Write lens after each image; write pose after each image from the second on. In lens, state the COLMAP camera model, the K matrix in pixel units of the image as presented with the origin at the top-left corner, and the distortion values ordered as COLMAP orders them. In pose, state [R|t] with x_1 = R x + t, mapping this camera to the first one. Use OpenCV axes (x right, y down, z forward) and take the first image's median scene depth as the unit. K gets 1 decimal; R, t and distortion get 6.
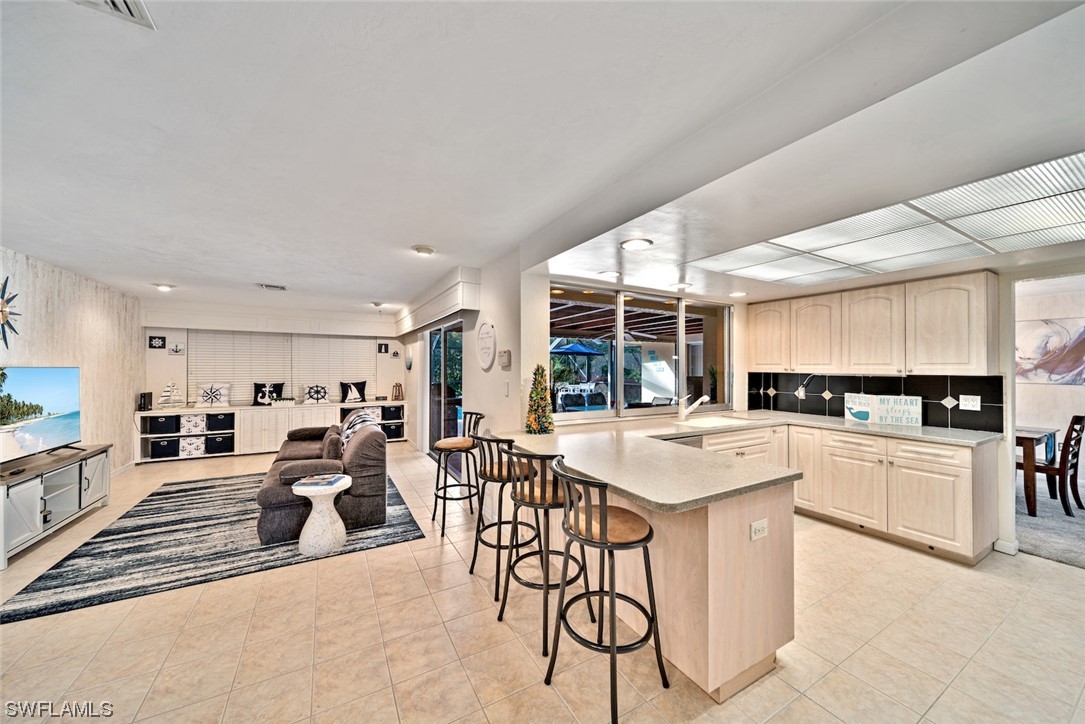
lens RADIAL K [[384.0, 0, 544.9], [0, 384.0, 368.8], [0, 0, 1]] dist [0.002609, -0.002507]
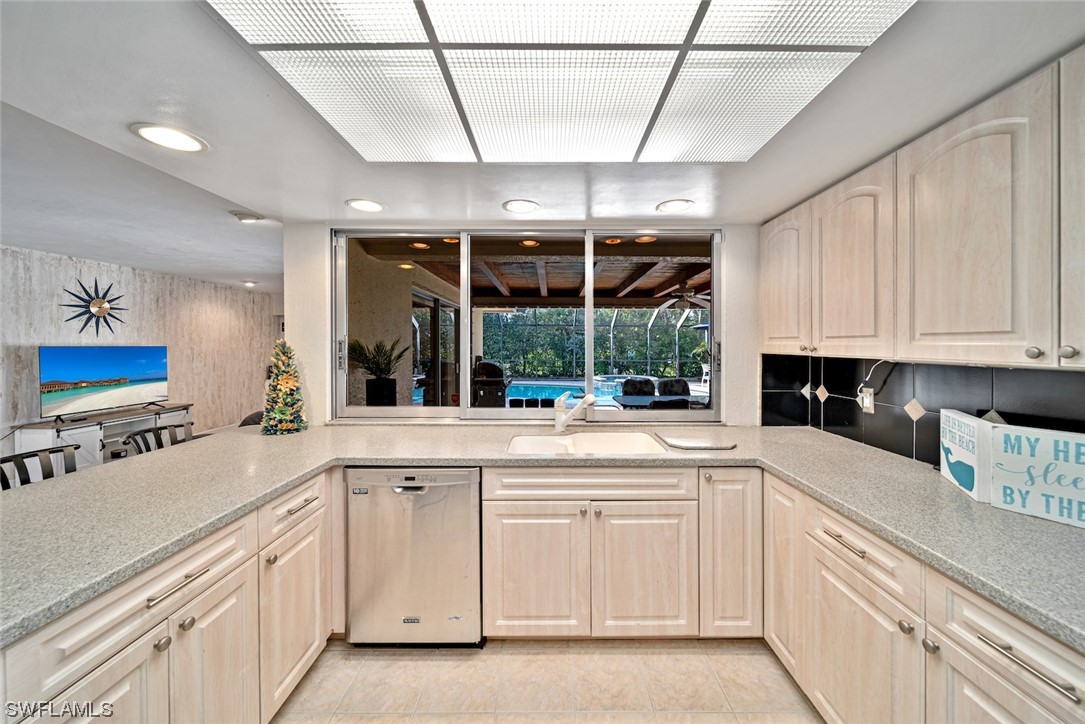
lens RADIAL K [[384.0, 0, 551.0], [0, 384.0, 350.0], [0, 0, 1]] dist [0.002609, -0.002507]
pose [[0.871126, 0.003389, -0.491047, 0.636630], [0.000417, 0.999971, 0.007641, -0.000384], [0.491059, -0.006860, 0.871099, 0.470414]]
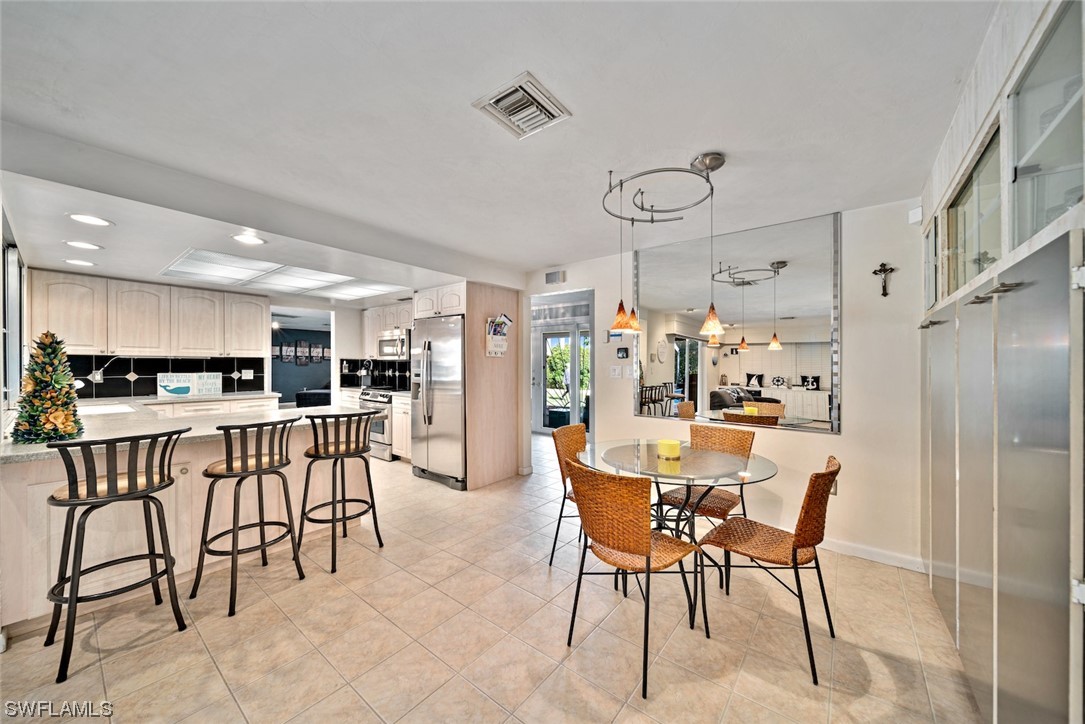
lens RADIAL K [[384.0, 0, 550.8], [0, 384.0, 369.3], [0, 0, 1]] dist [0.002609, -0.002507]
pose [[-0.382451, -0.020079, 0.923757, -0.716407], [-0.003059, 0.999786, 0.020465, 0.024912], [-0.923971, 0.005001, -0.382431, 0.369087]]
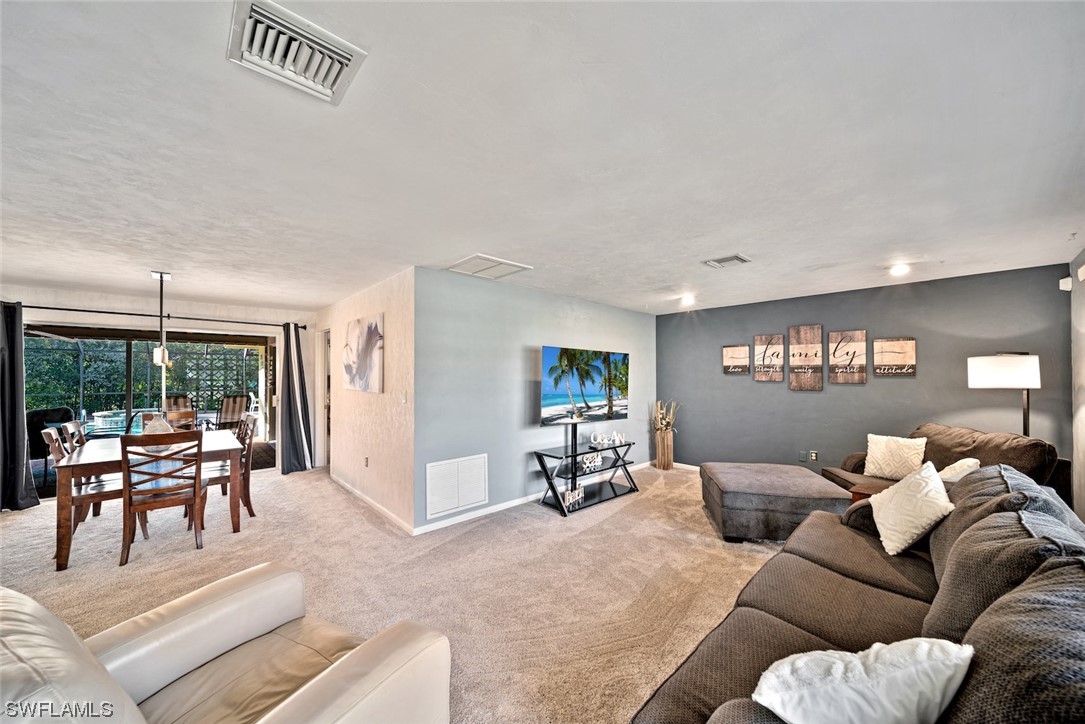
lens RADIAL K [[384.0, 0, 551.2], [0, 384.0, 371.2], [0, 0, 1]] dist [0.002609, -0.002507]
pose [[0.971929, -0.006501, 0.235186, 1.984257], [0.008864, 0.999920, -0.008992, 0.007167], [-0.235109, 0.010824, 0.971909, 0.065100]]
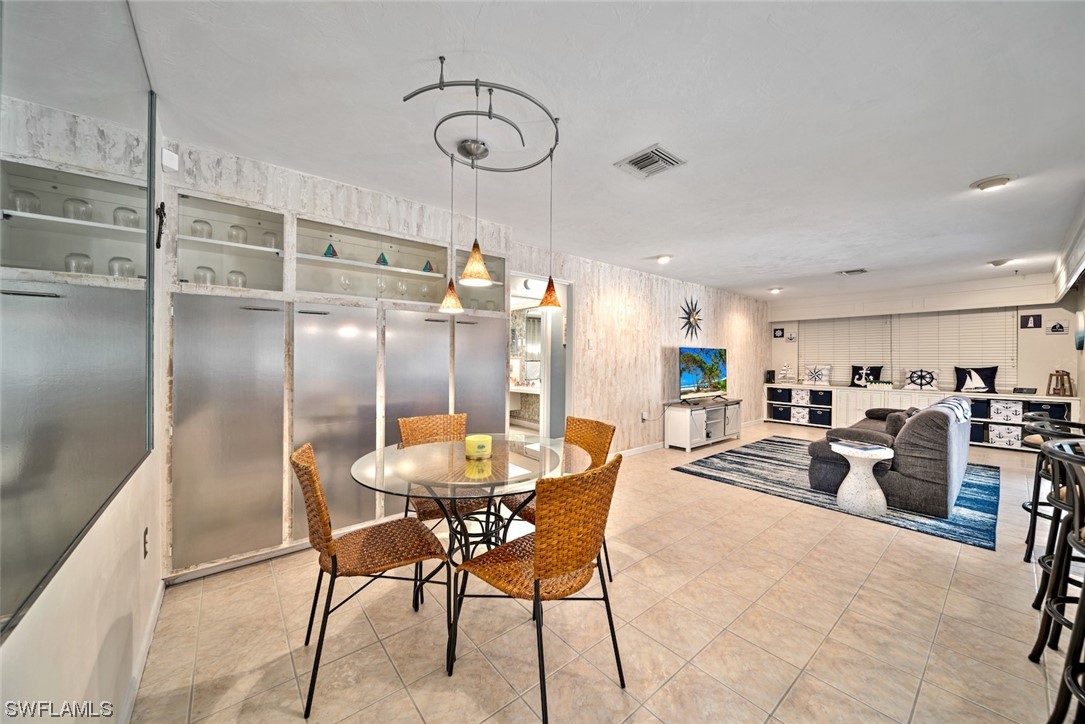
lens RADIAL K [[384.0, 0, 548.2], [0, 384.0, 360.9], [0, 0, 1]] dist [0.002609, -0.002507]
pose [[0.172449, -0.000028, -0.985018, 0.251076], [-0.005146, 0.999986, -0.000930, 0.049882], [0.985005, 0.005229, 0.172446, -0.022773]]
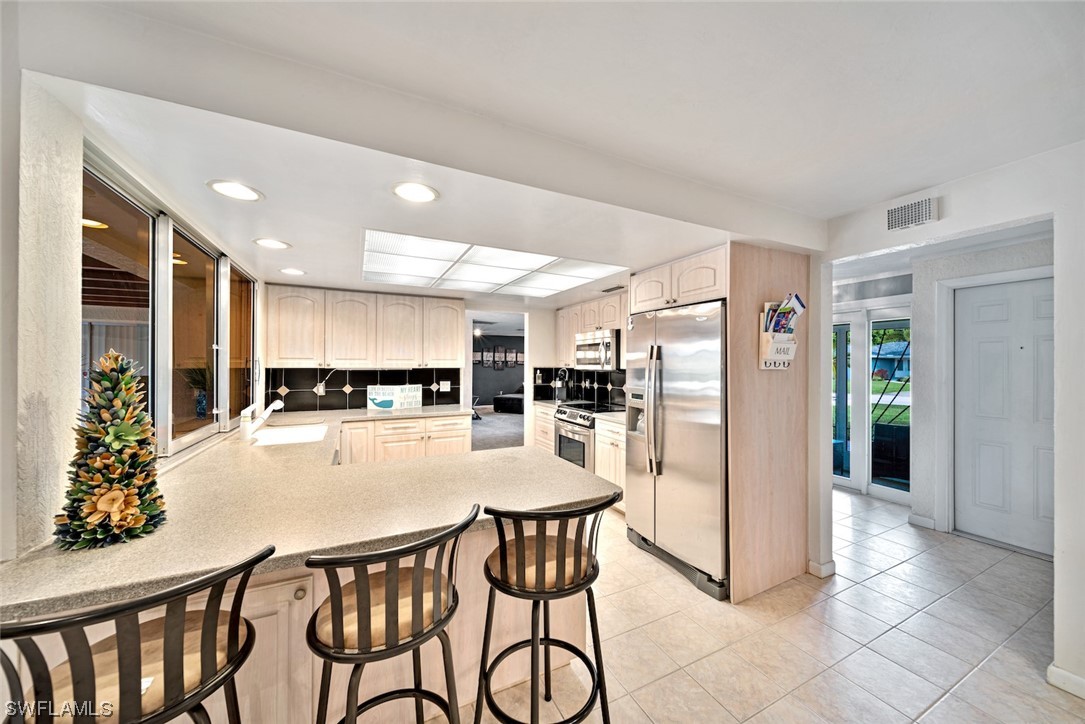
lens RADIAL K [[384.0, 0, 554.0], [0, 384.0, 361.3], [0, 0, 1]] dist [0.002609, -0.002507]
pose [[0.044932, 0.001722, 0.998989, -0.286542], [0.002944, 0.999994, -0.001857, -0.002460], [-0.998986, 0.003024, 0.044927, 0.430680]]
